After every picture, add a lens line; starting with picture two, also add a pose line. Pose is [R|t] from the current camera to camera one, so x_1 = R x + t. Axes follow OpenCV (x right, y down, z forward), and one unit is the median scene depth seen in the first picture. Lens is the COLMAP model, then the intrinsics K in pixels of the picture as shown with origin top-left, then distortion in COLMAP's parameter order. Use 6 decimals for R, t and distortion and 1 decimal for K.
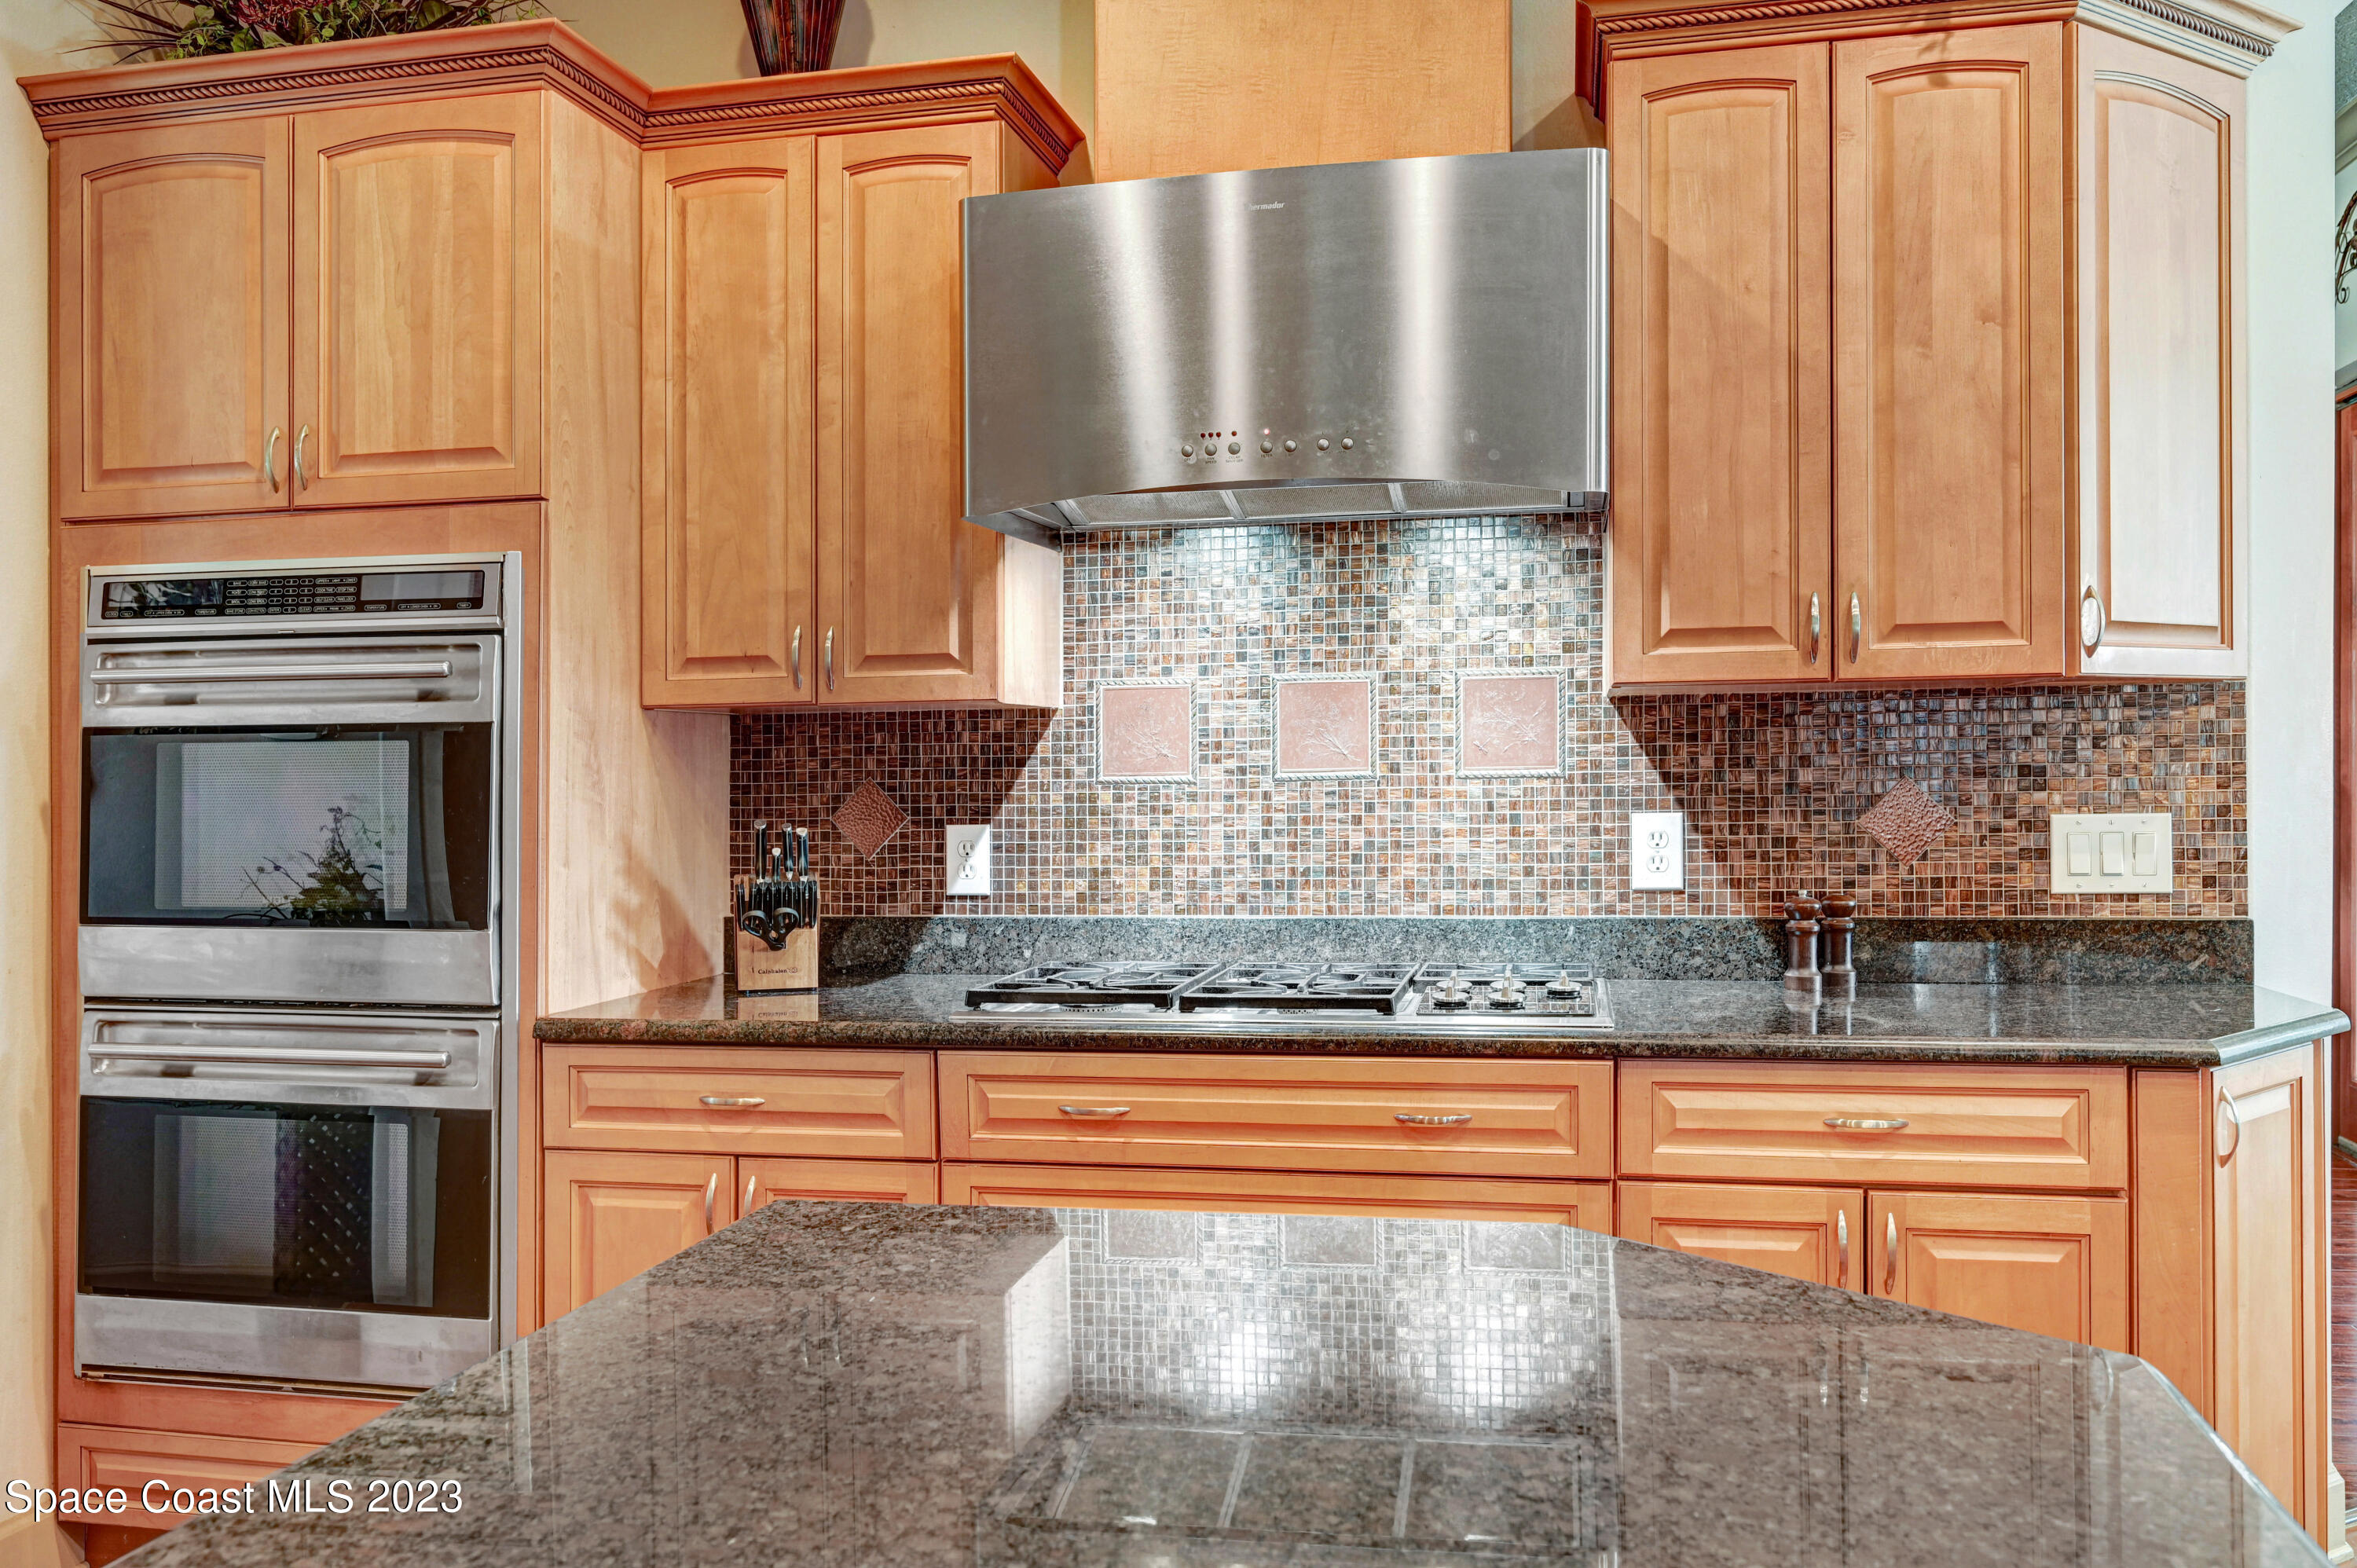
lens RADIAL K [[1822.2, 0, 1177.6], [0, 1822.2, 698.3], [0, 0, 1]] dist [0.002591, -0.002819]
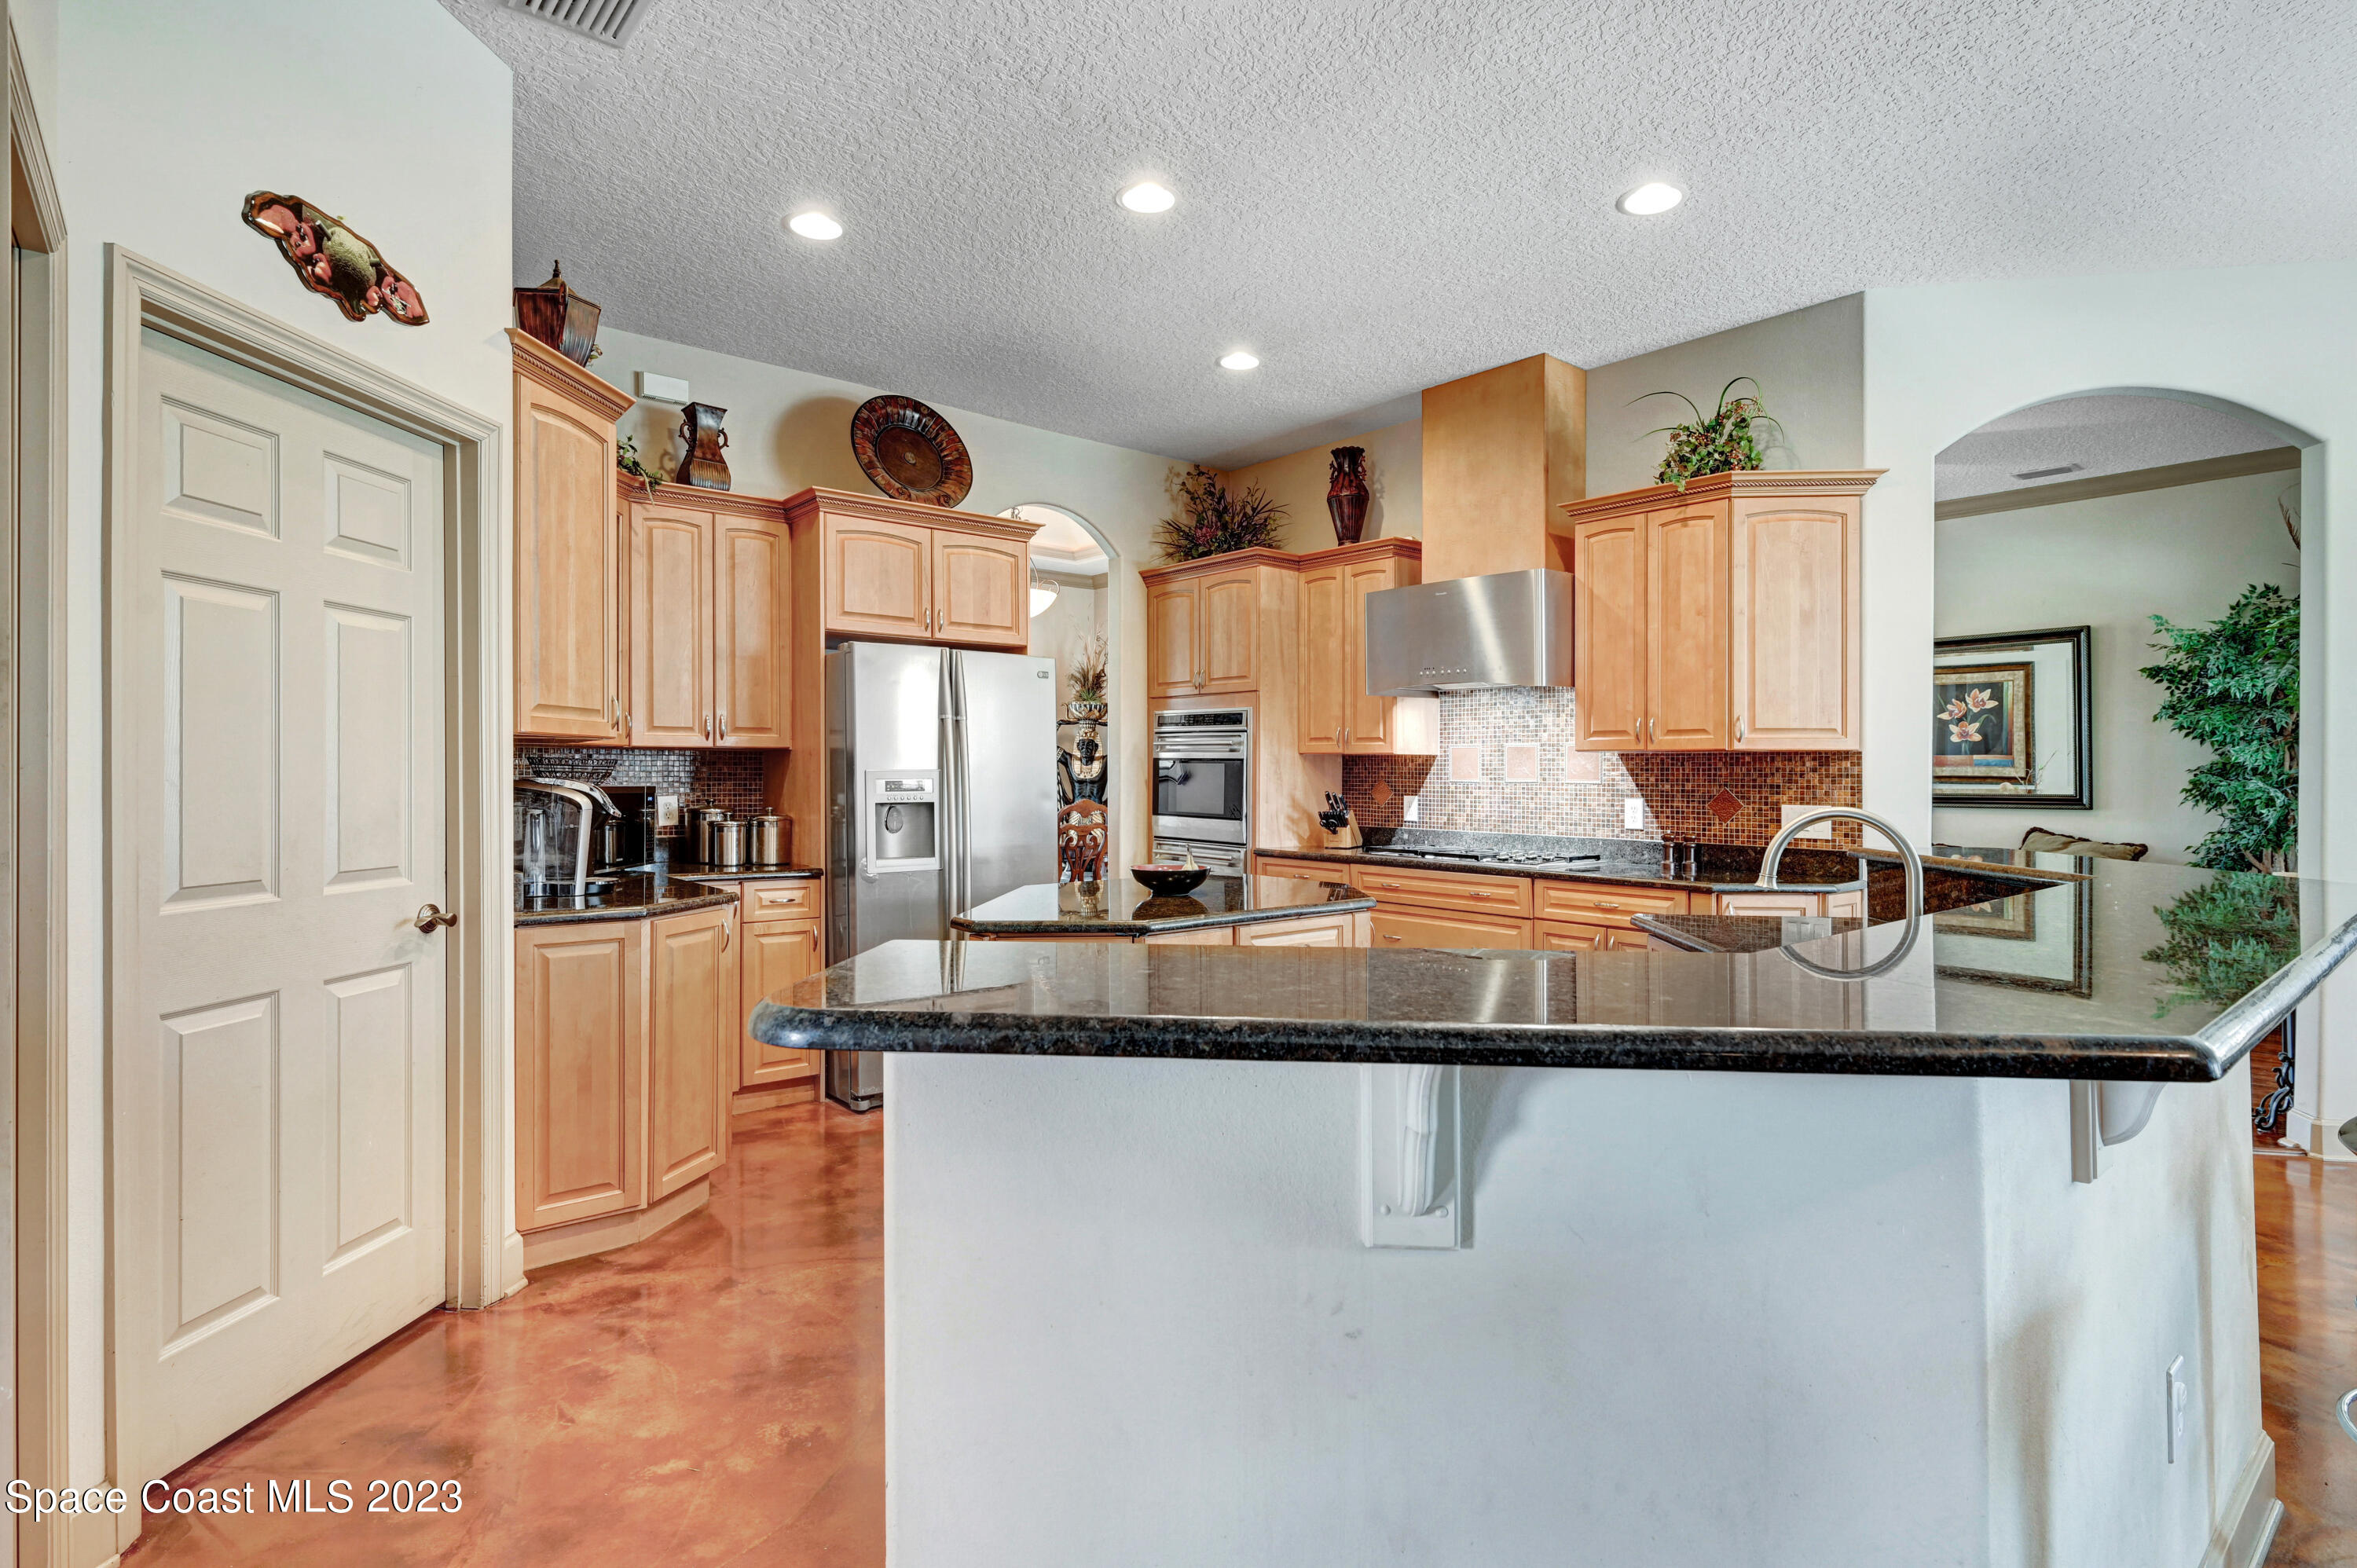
lens RADIAL K [[1171.1, 0, 1195.1], [0, 1171.1, 741.3], [0, 0, 1]] dist [0.000347, 0.000509]
pose [[0.794049, 0.004594, -0.607836, 0.789875], [0.004122, 0.999908, 0.012942, -0.043423], [0.607839, -0.012782, 0.793957, -0.697851]]
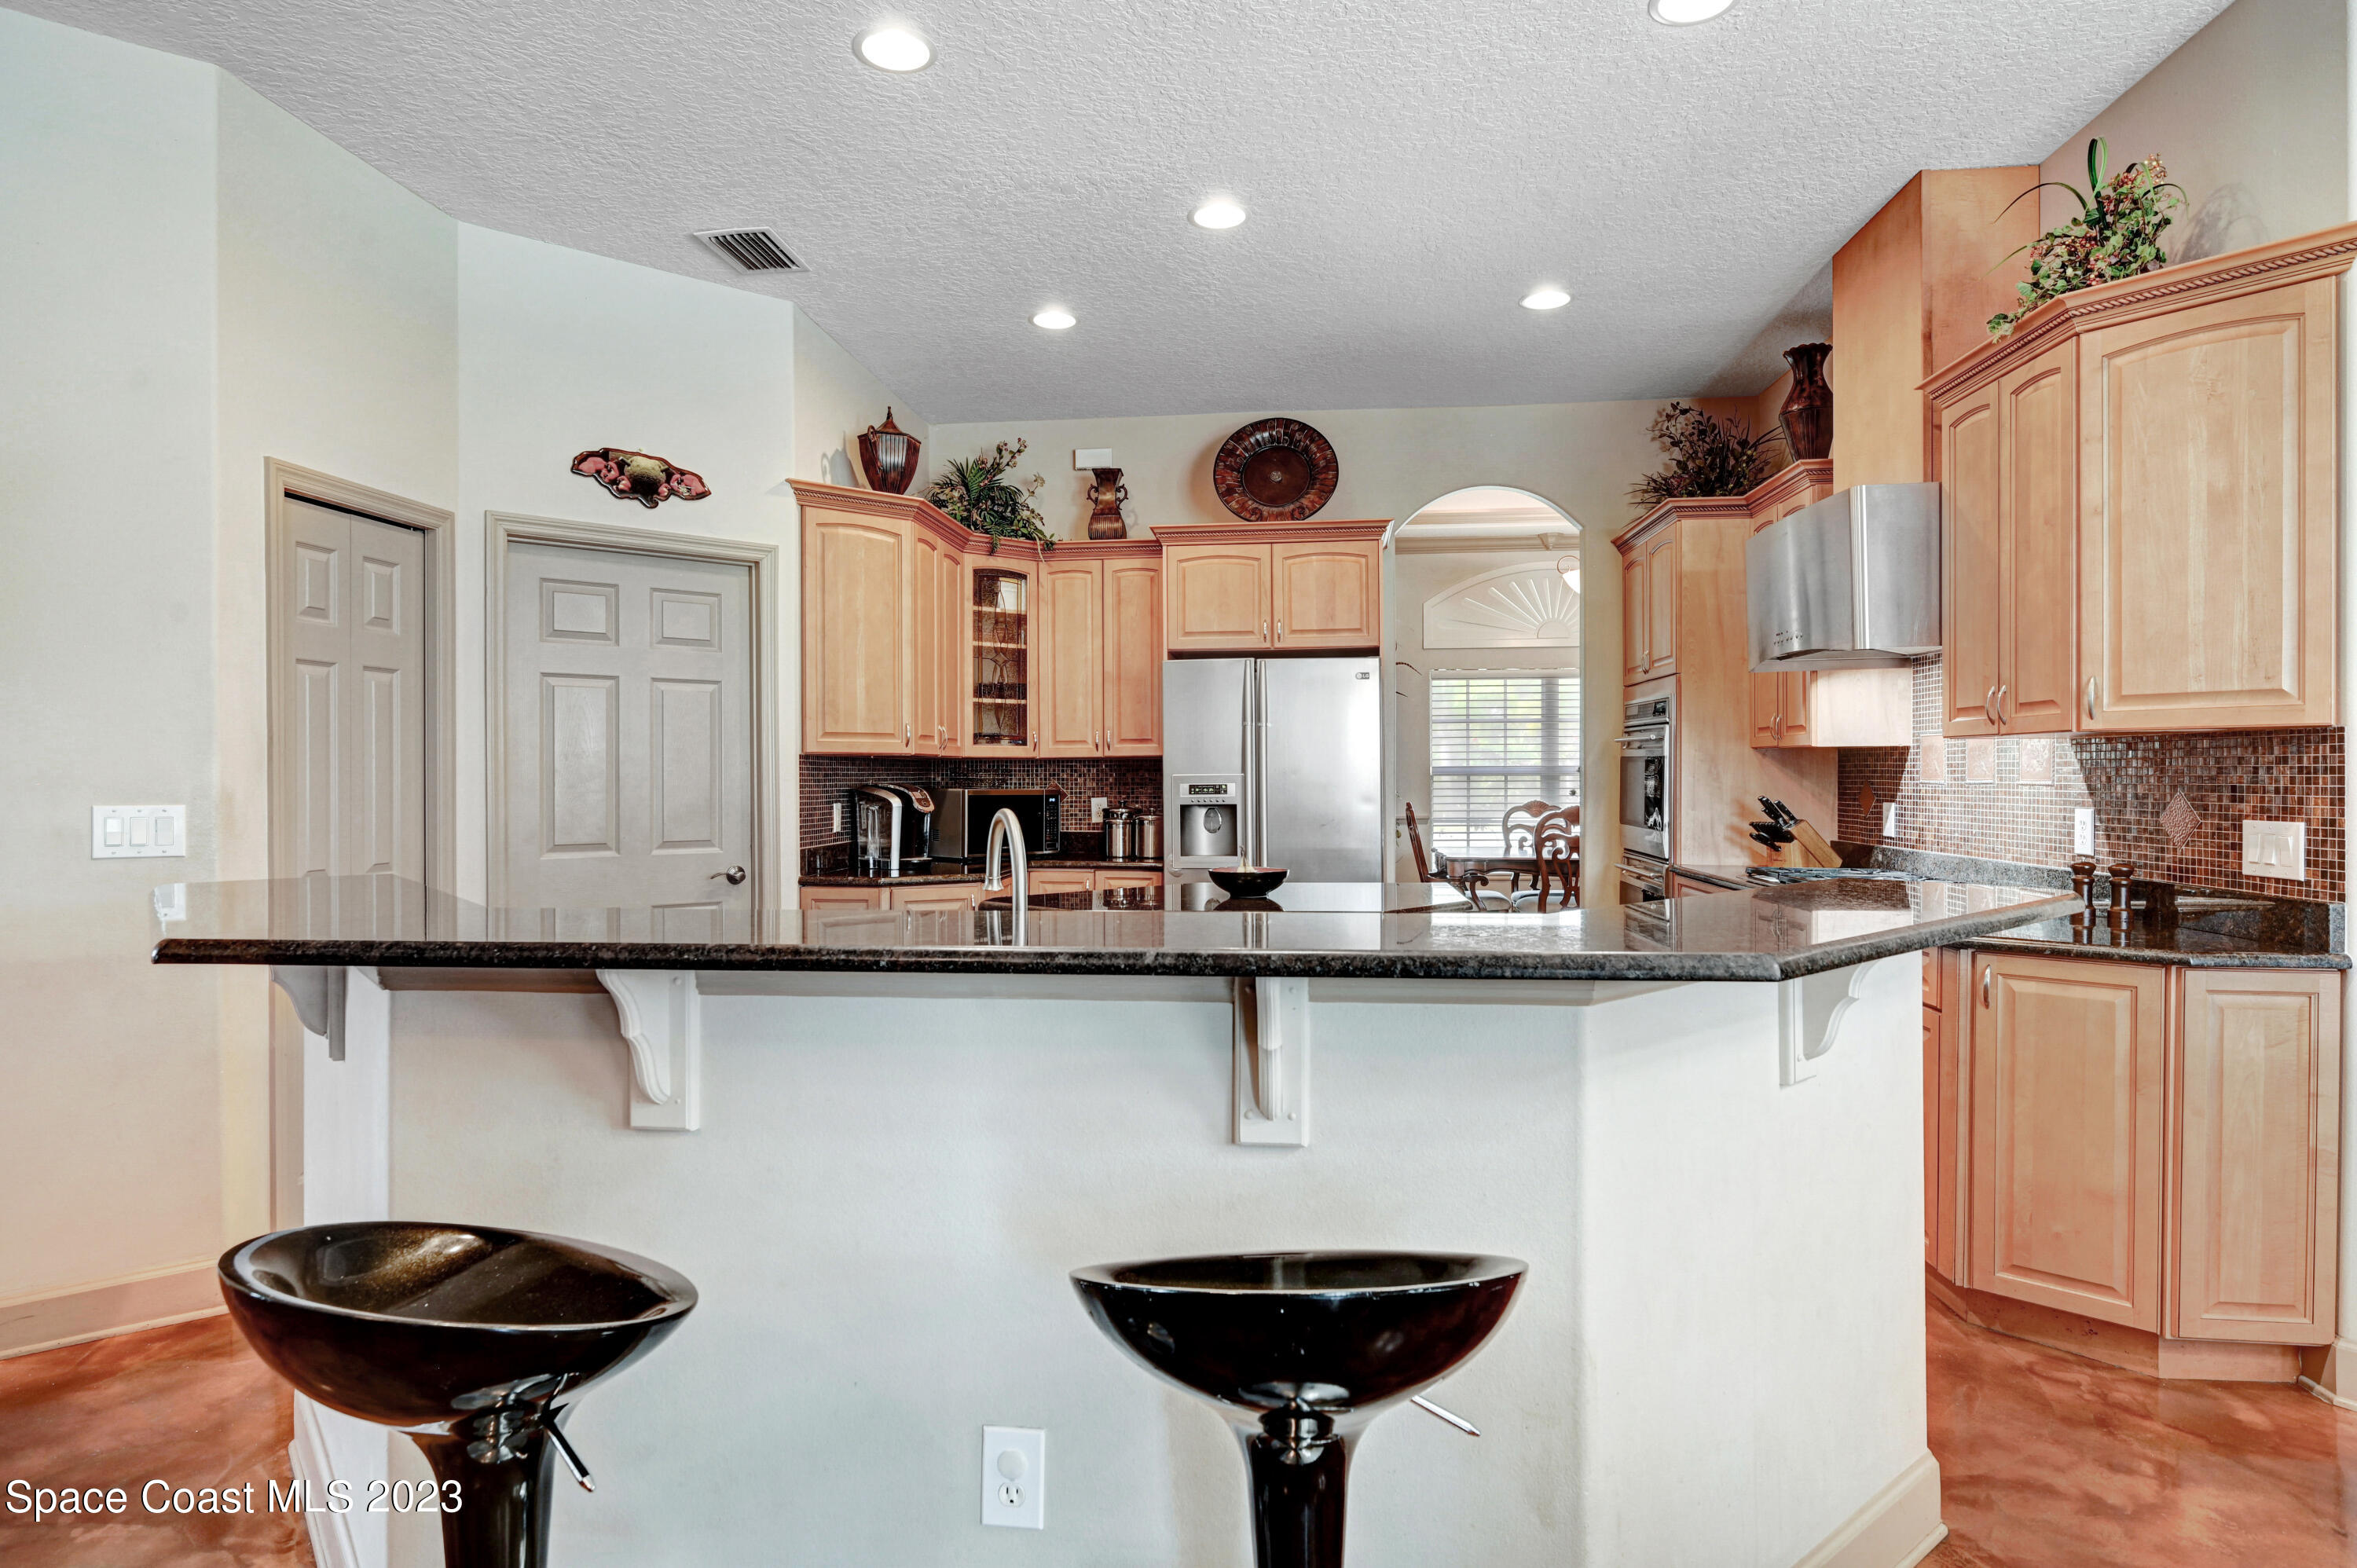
lens RADIAL K [[1289.9, 0, 1171.9], [0, 1289.9, 780.3], [0, 0, 1]] dist [-0.001505, 0.000063]
pose [[0.098127, 0.020295, -0.994967, 1.384020], [0.041108, 0.998856, 0.024429, -0.027087], [0.994324, -0.043299, 0.097181, 0.054696]]
